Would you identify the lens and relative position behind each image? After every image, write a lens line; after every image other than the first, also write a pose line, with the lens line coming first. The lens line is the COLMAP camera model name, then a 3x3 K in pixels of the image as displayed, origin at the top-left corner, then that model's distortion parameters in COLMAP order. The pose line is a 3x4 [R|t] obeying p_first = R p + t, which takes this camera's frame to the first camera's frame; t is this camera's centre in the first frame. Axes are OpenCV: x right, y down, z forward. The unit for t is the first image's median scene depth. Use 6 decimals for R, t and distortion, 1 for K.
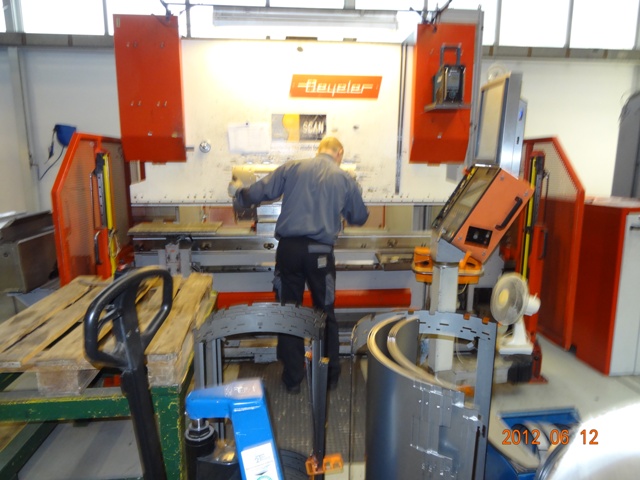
lens RADIAL K [[447.1, 0, 320.0], [0, 447.1, 240.0], [0, 0, 1]] dist [0.002898, 0.002390]
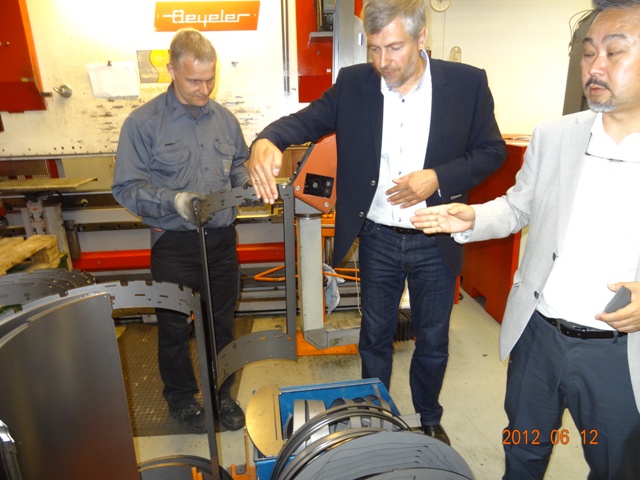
lens RADIAL K [[447.1, 0, 320.0], [0, 447.1, 240.0], [0, 0, 1]] dist [0.002898, 0.002390]
pose [[0.999414, -0.031278, -0.013879, 0.256431], [0.032702, 0.992438, 0.118308, -0.003087], [0.010074, -0.118692, 0.992880, 0.078077]]
